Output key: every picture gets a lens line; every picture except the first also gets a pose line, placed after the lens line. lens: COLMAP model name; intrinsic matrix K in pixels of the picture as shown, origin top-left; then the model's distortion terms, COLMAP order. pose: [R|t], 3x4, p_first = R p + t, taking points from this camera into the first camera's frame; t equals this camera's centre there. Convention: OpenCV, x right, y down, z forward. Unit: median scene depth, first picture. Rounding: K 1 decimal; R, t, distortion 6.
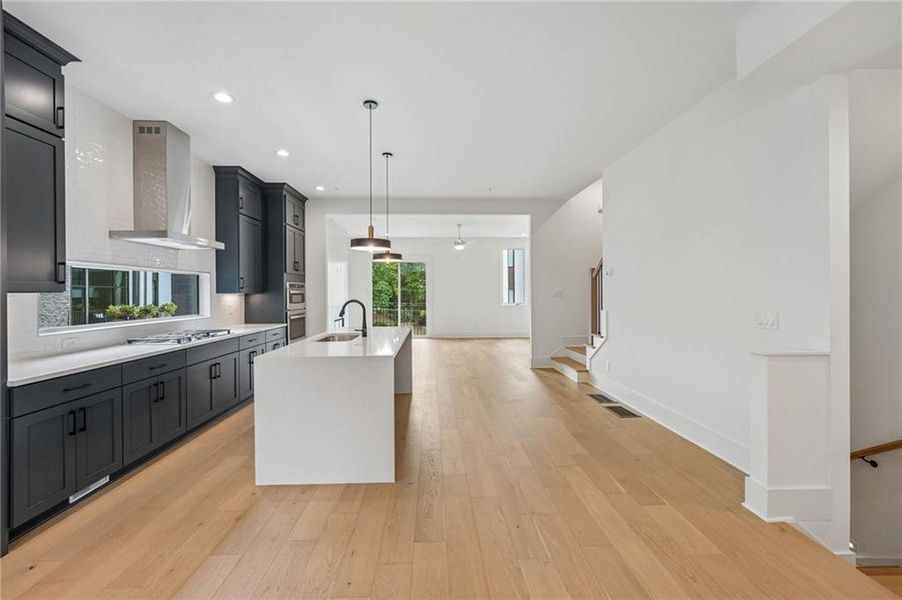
lens RADIAL K [[366.3, 0, 449.1], [0, 366.3, 296.1], [0, 0, 1]] dist [-0.008619, 0.000153]
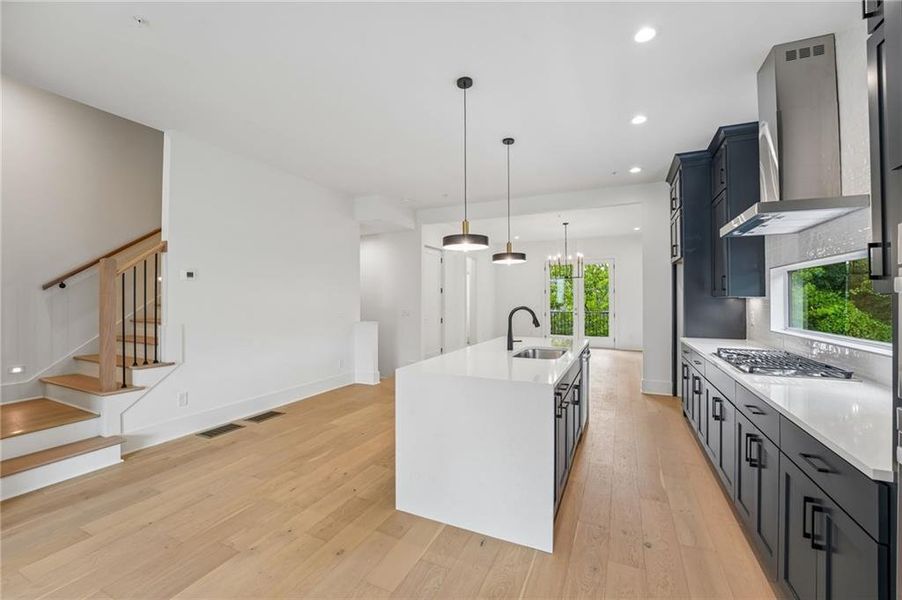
lens RADIAL K [[369.3, 0, 448.2], [0, 369.3, 299.1], [0, 0, 1]] dist [-0.007371, -0.000108]
pose [[-0.886639, 0.006845, 0.462411, -0.380015], [0.010352, 0.999934, 0.005048, -0.008764], [-0.462346, 0.009263, -0.886651, 1.399472]]
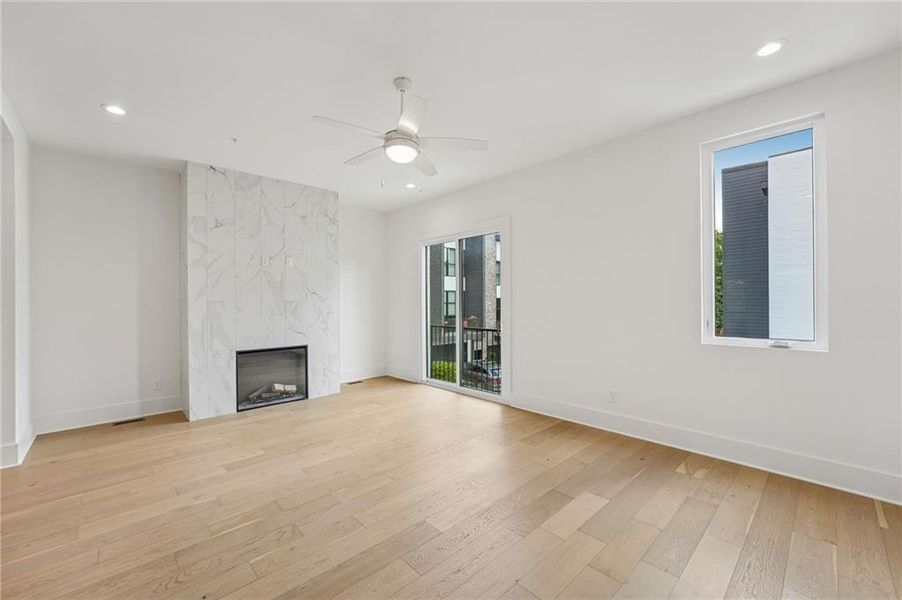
lens RADIAL K [[369.3, 0, 448.2], [0, 369.3, 299.1], [0, 0, 1]] dist [-0.007371, -0.000108]
pose [[0.648384, -0.003169, -0.761307, 0.522612], [-0.001870, 0.999982, -0.005755, -0.017318], [0.761311, 0.005155, 0.648366, 1.475997]]
